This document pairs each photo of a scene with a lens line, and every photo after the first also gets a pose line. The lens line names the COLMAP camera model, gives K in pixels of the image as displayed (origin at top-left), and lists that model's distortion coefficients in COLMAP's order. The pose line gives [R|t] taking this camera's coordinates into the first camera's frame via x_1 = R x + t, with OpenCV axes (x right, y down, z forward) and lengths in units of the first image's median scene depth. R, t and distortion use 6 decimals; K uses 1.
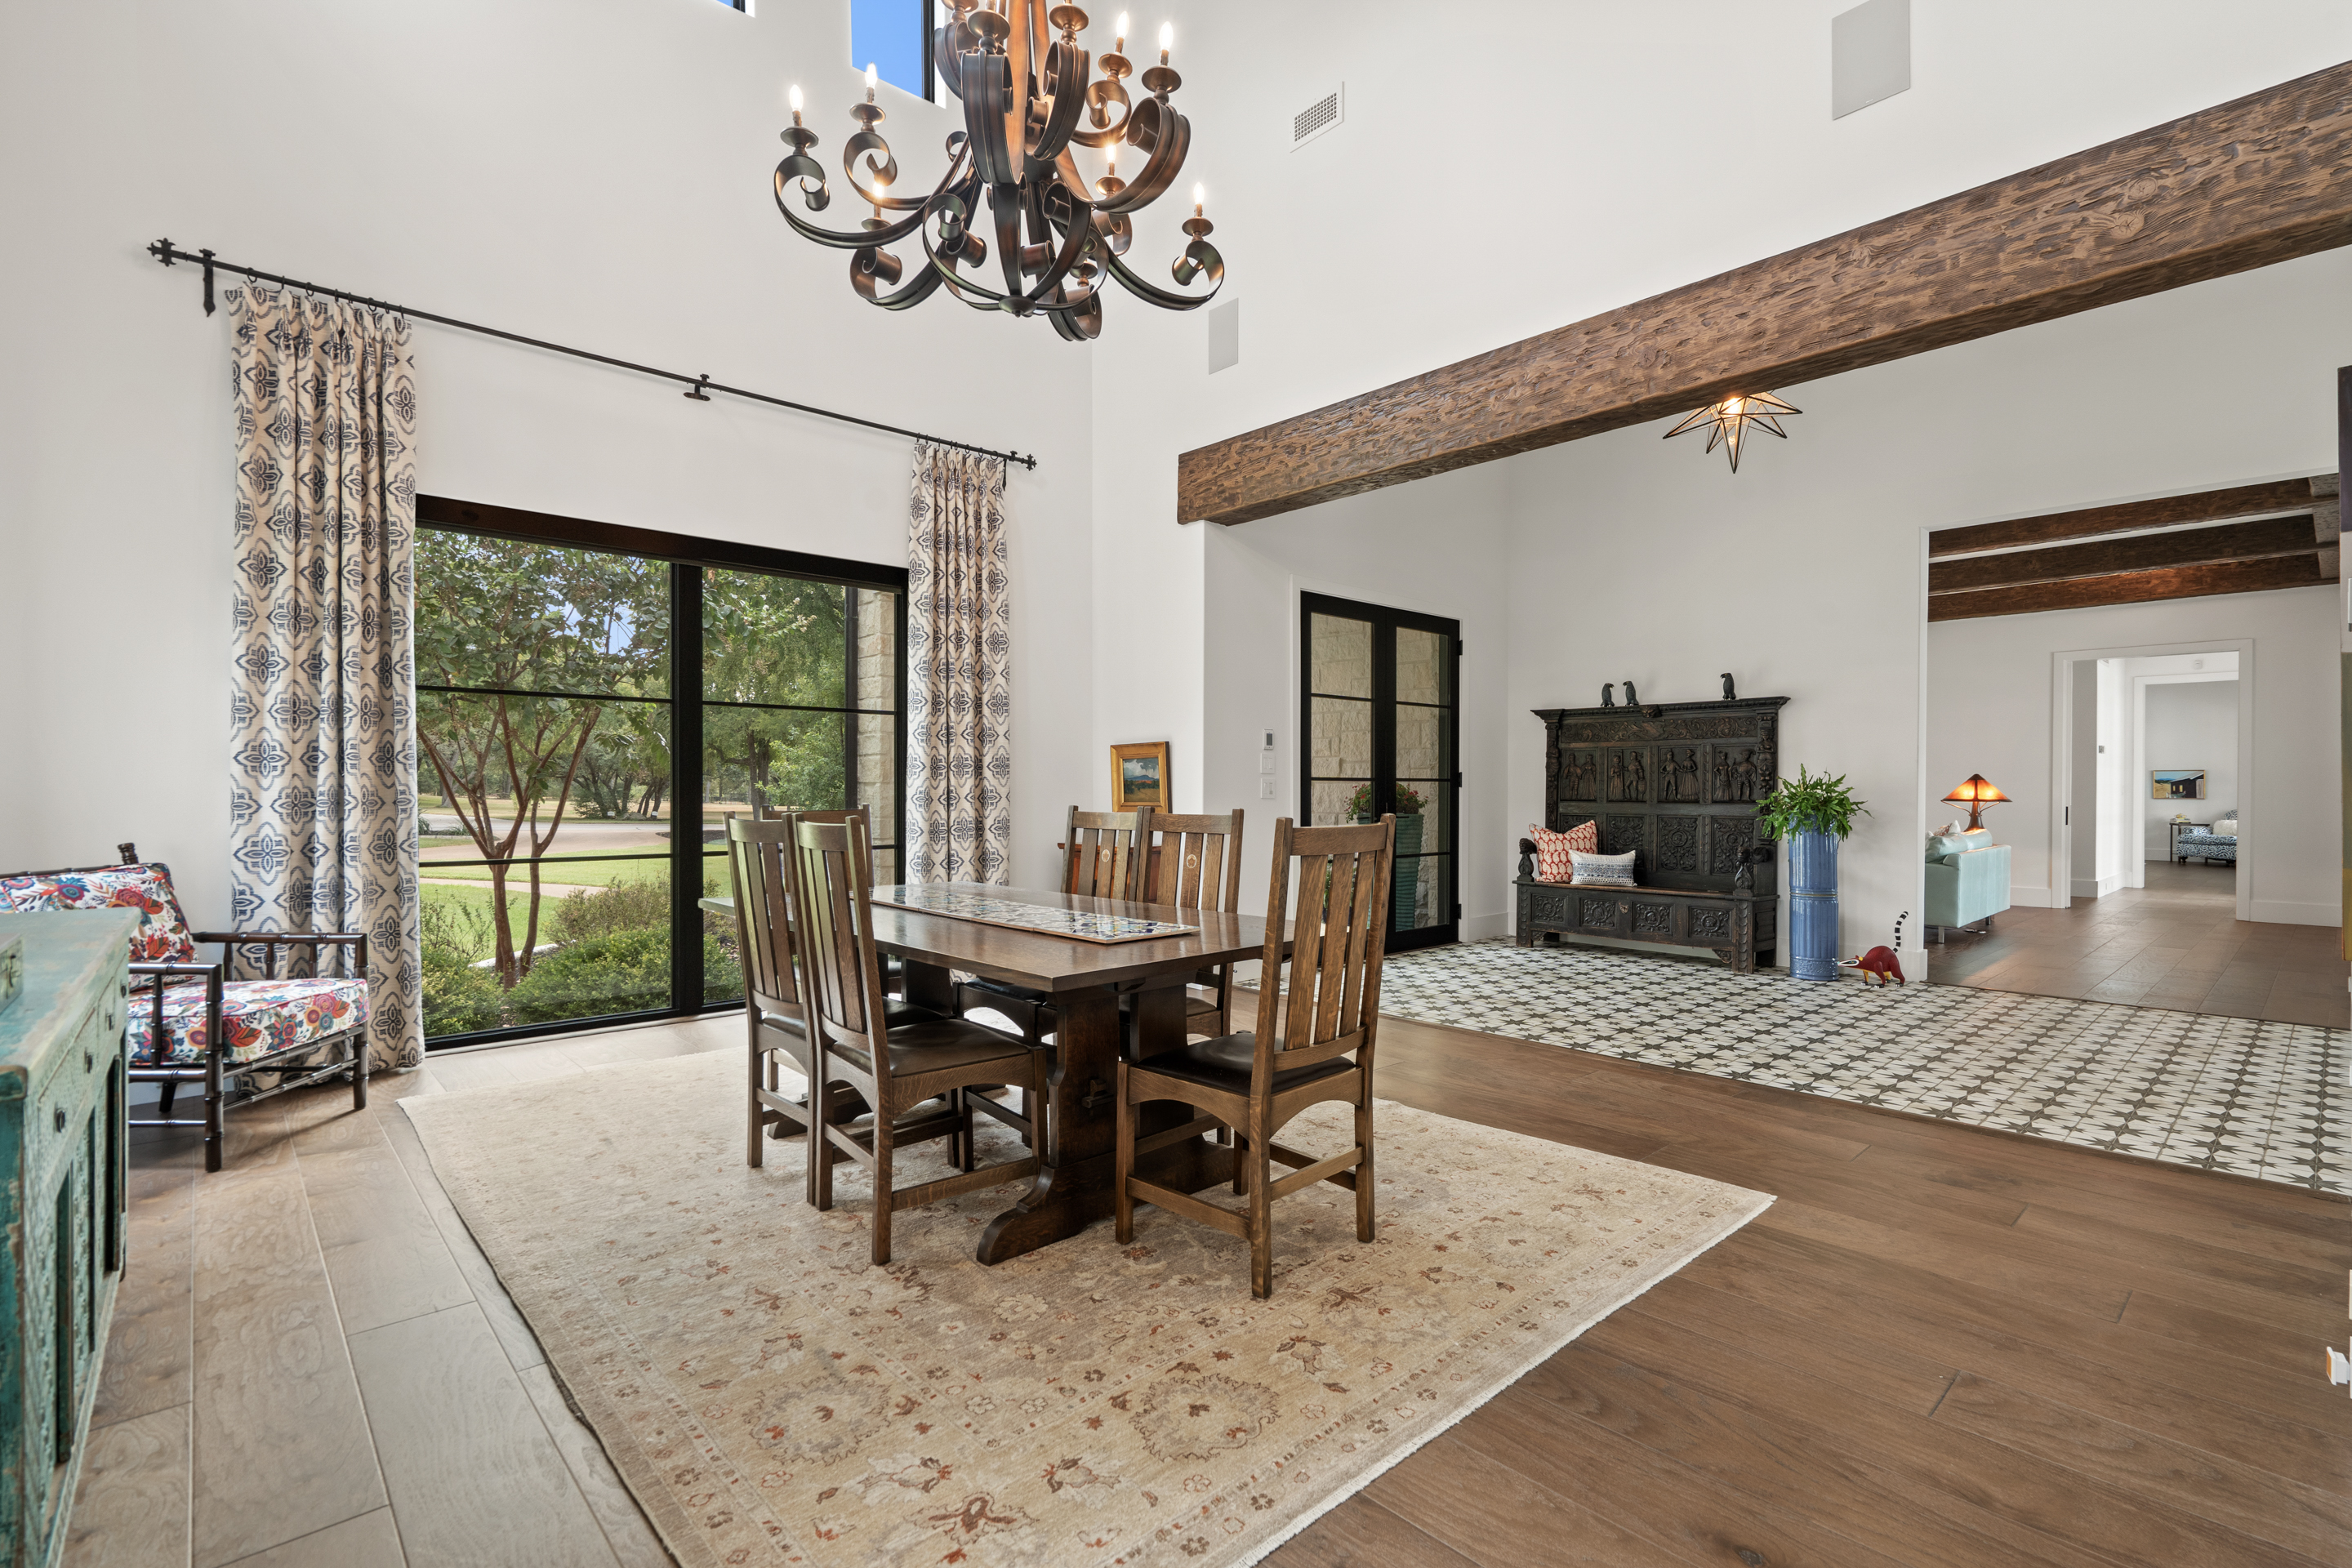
lens RADIAL K [[1086.0, 0, 1166.5], [0, 1086.0, 786.3], [0, 0, 1]] dist [-0.002994, 0.000410]
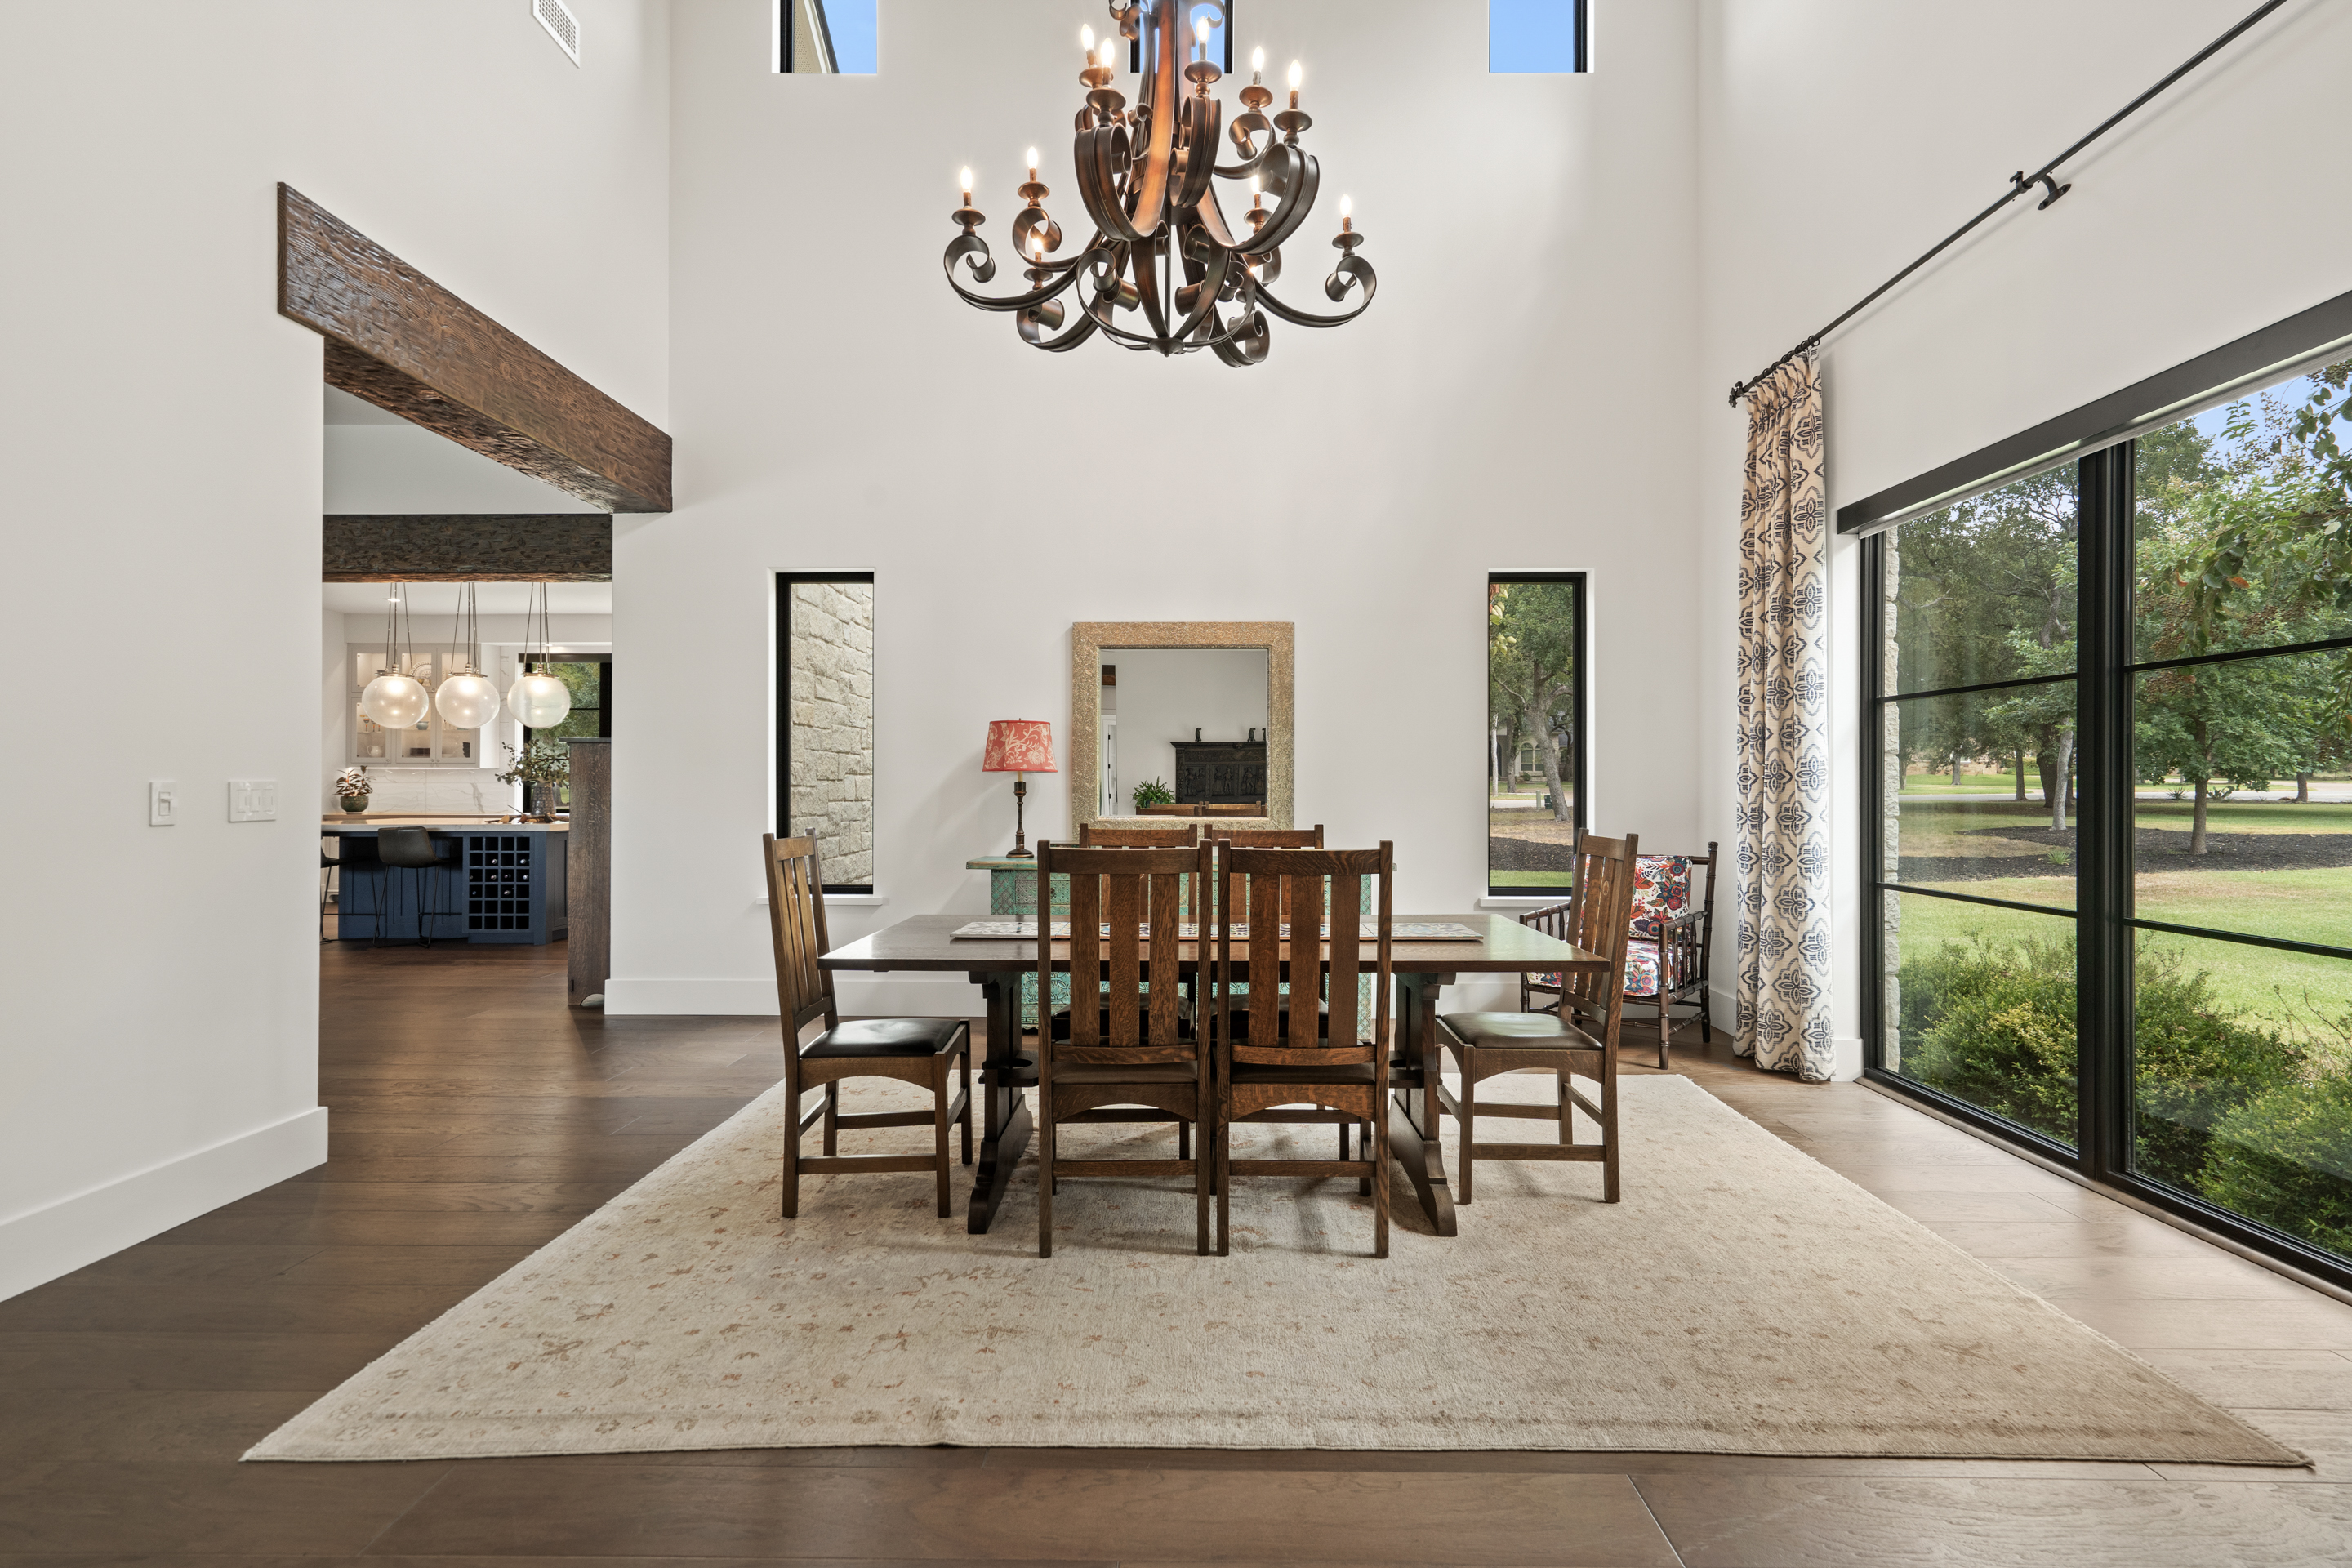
lens RADIAL K [[1086.0, 0, 1188.9], [0, 1086.0, 783.1], [0, 0, 1]] dist [-0.002994, 0.000410]
pose [[-0.667216, -0.005286, -0.744846, 0.328121], [-0.000863, 0.999980, -0.006323, -0.008636], [0.744864, -0.003575, -0.667207, 0.906114]]
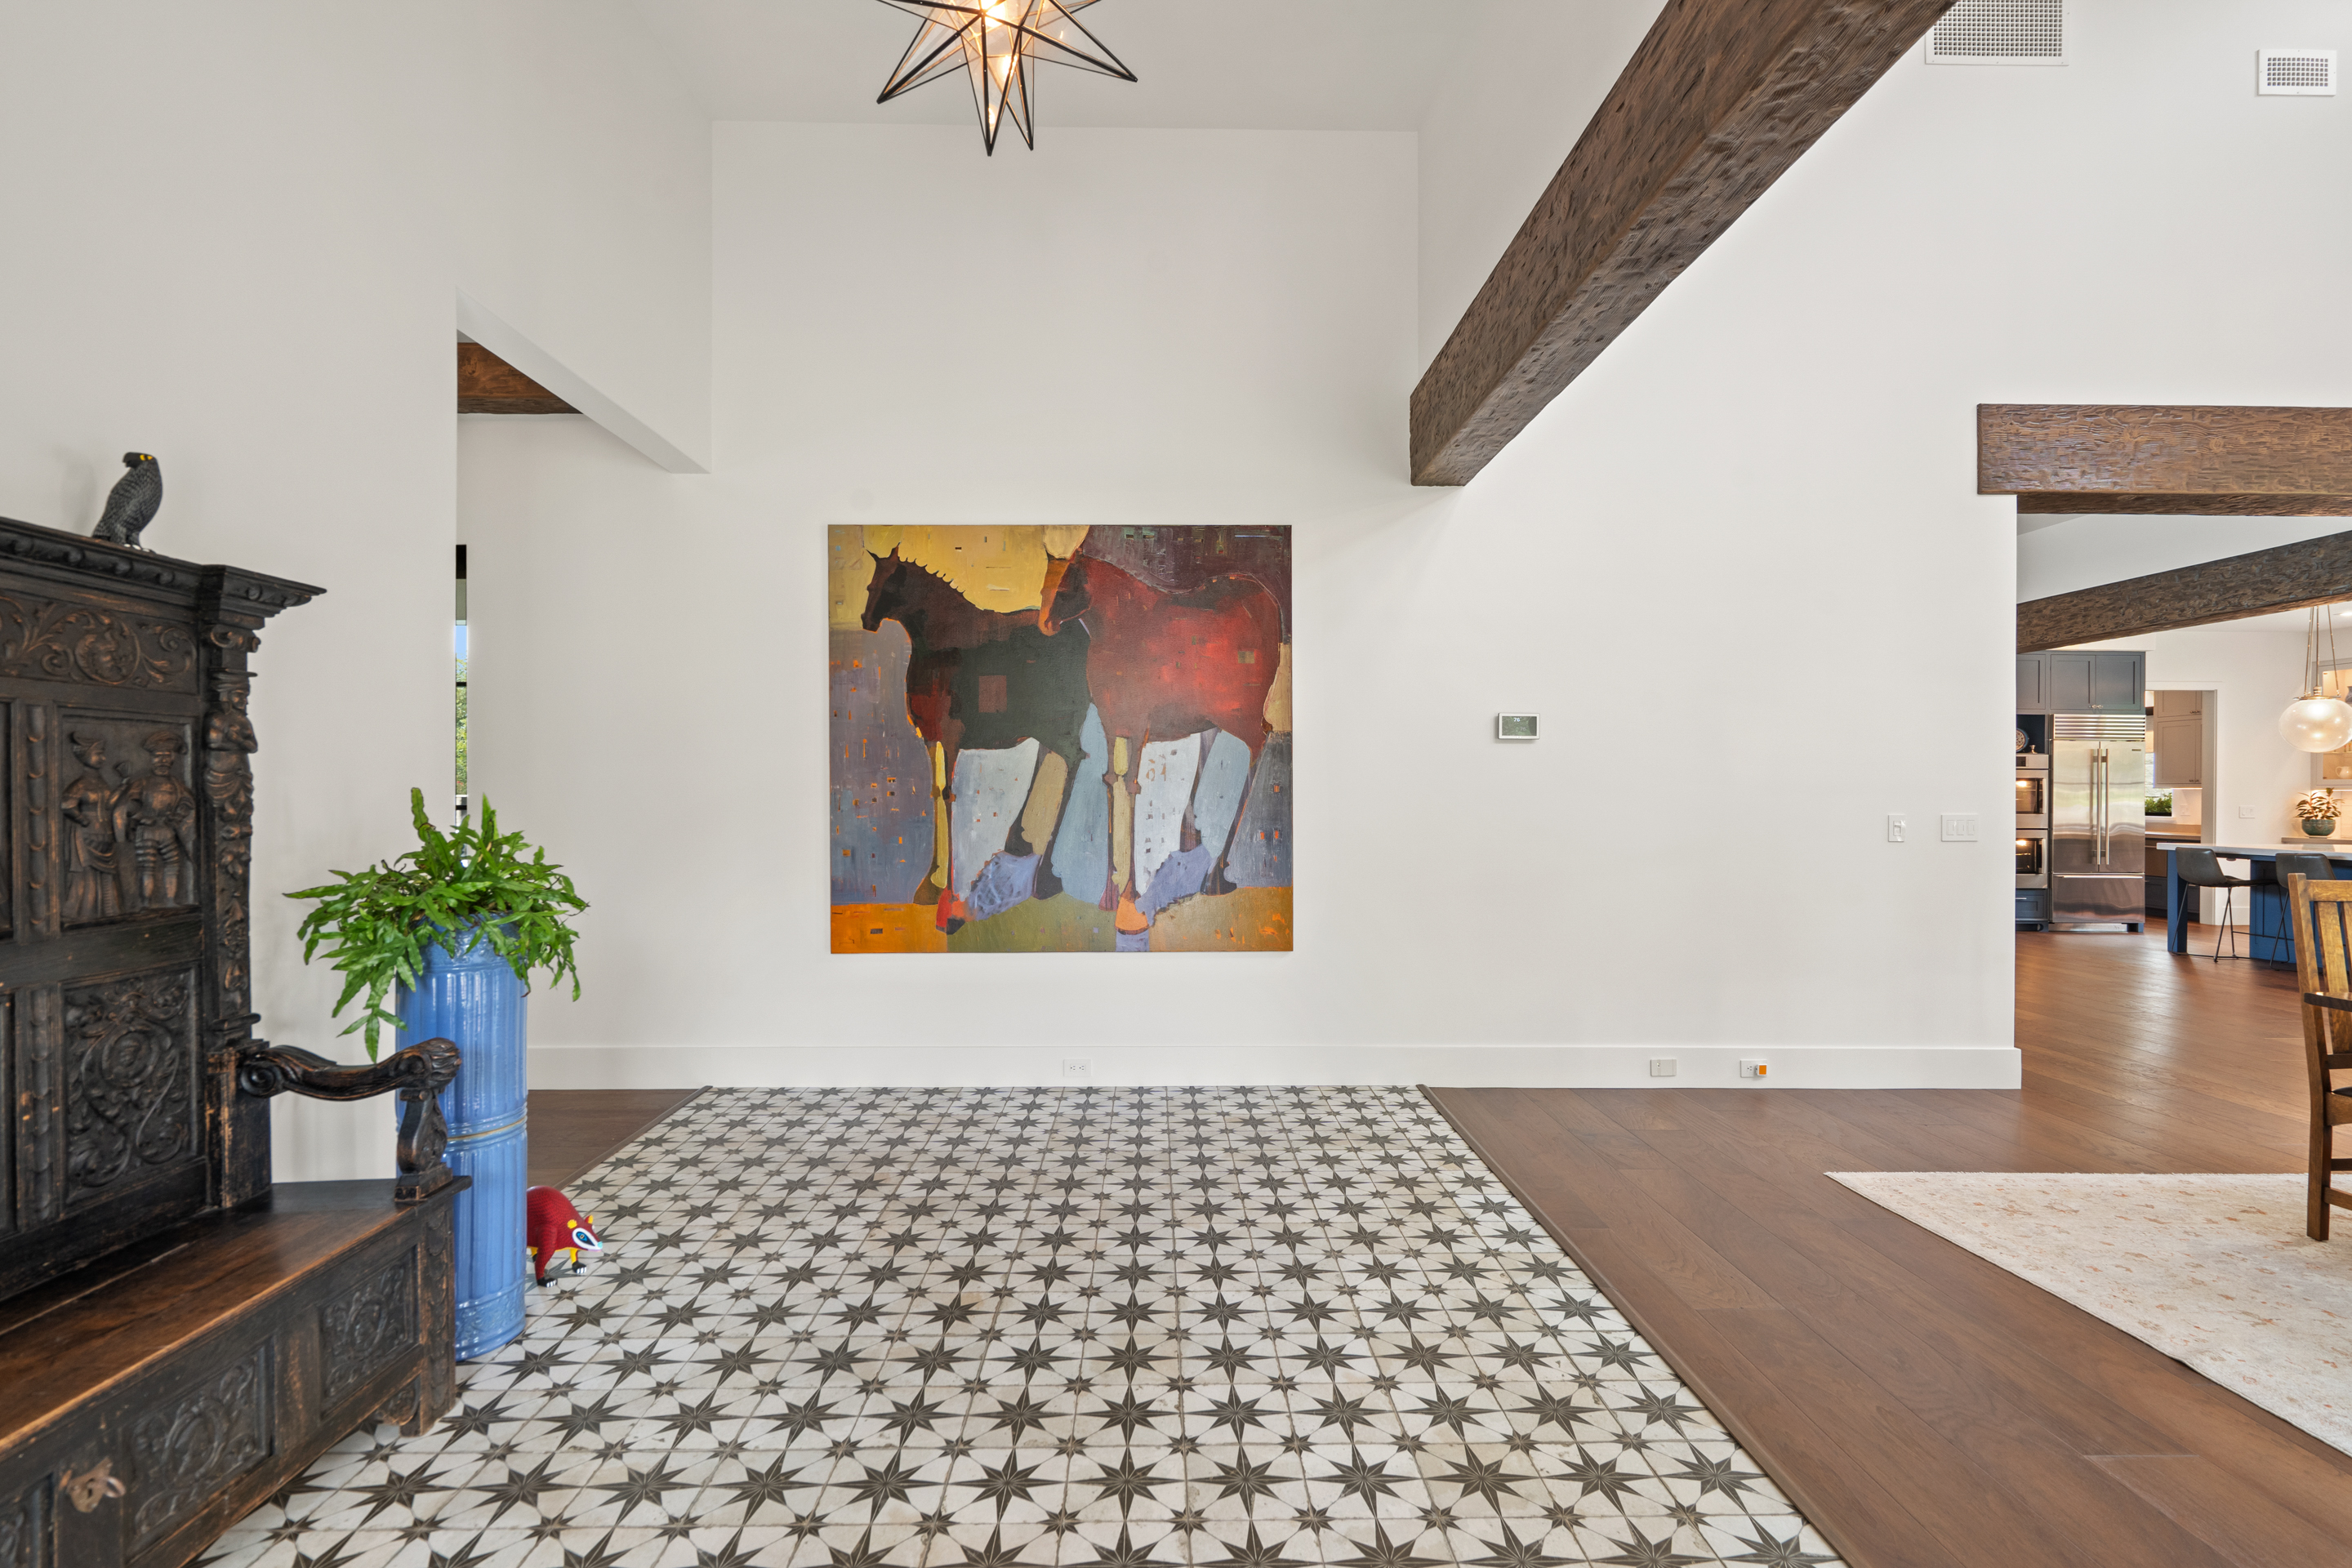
lens RADIAL K [[1086.0, 0, 1191.6], [0, 1086.0, 792.8], [0, 0, 1]] dist [-0.002994, 0.000410]
pose [[-0.763711, -0.004055, 0.645546, 0.158116], [-0.007790, 0.999965, -0.002934, -0.021570], [-0.645512, -0.007270, -0.763716, 1.181469]]
